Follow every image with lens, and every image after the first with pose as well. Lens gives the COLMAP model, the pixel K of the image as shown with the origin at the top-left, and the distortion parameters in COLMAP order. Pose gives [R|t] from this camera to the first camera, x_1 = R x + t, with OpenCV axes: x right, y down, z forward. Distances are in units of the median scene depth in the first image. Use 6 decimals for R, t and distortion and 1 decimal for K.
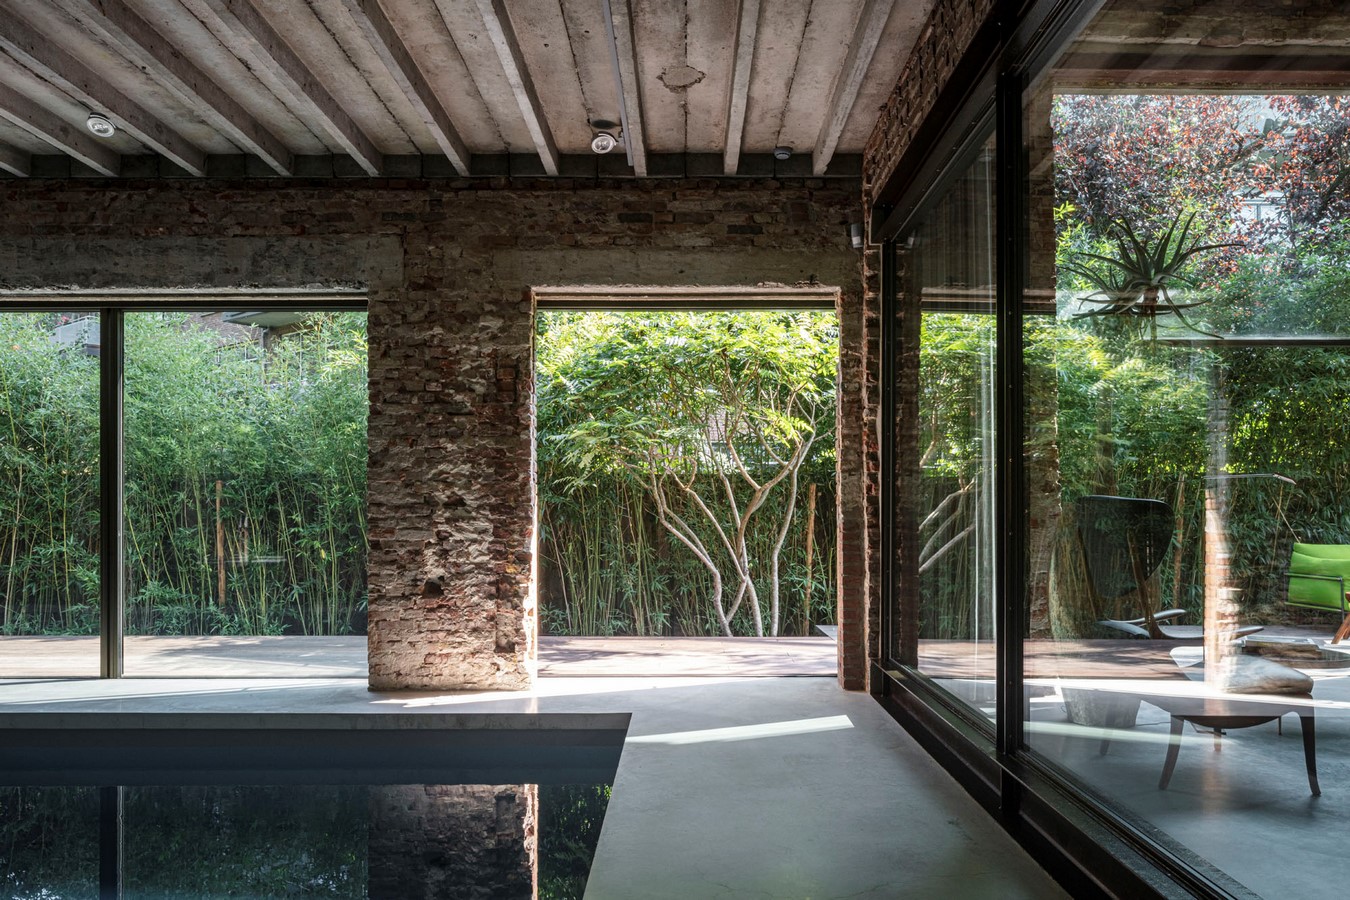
lens RADIAL K [[949.8, 0, 677.8], [0, 949.8, 460.6], [0, 0, 1]] dist [-0.001641, -0.005422]
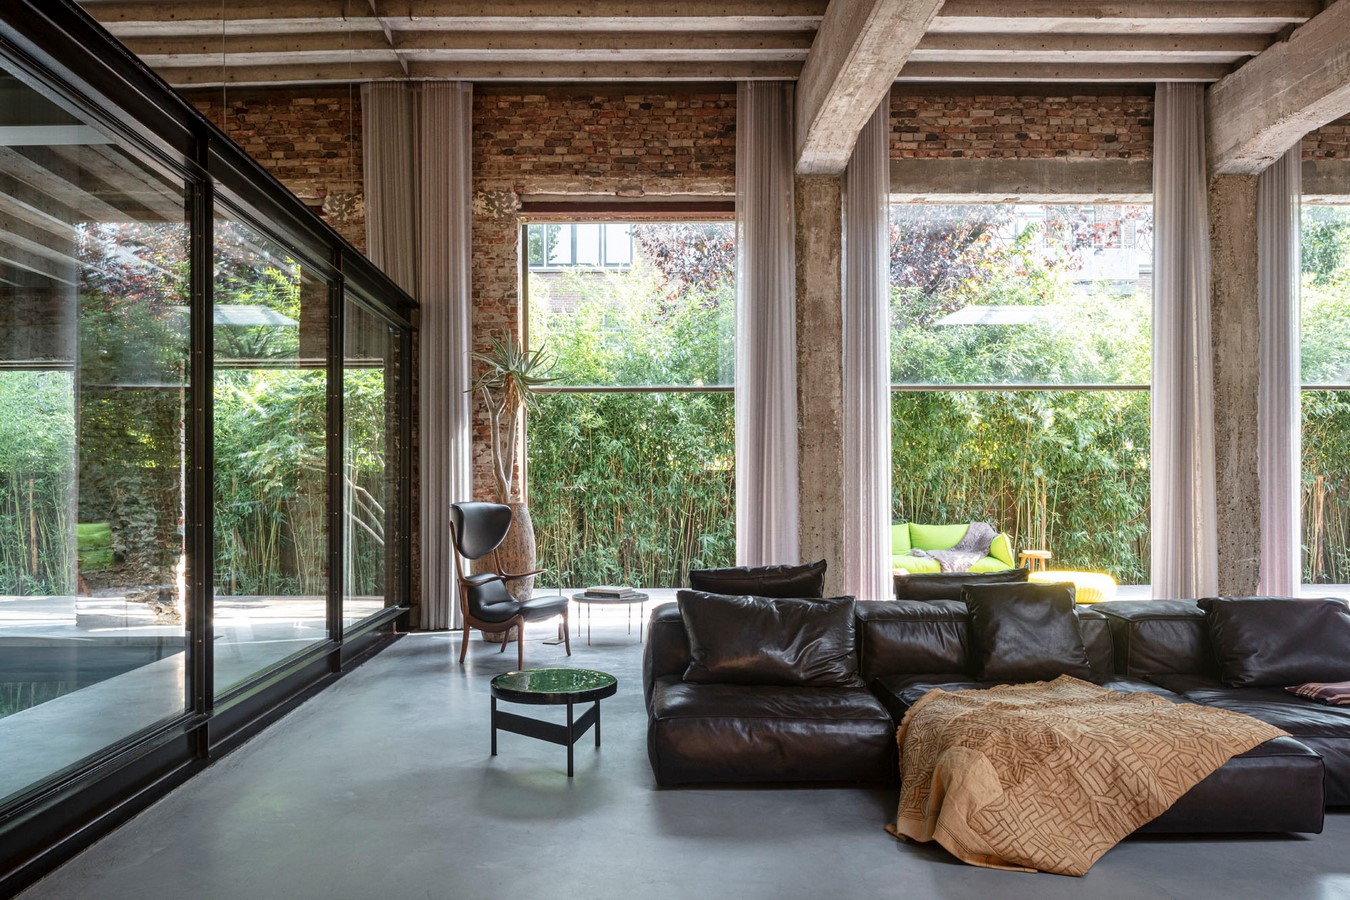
lens RADIAL K [[1057.4, 0, 672.5], [0, 1057.4, 444.8], [0, 0, 1]] dist [-0.003006, -0.000551]
pose [[0.999866, -0.004983, -0.015574, 0.655348], [0.005228, 0.999863, 0.015723, -0.069048], [0.015494, -0.015802, 0.999755, -0.672271]]
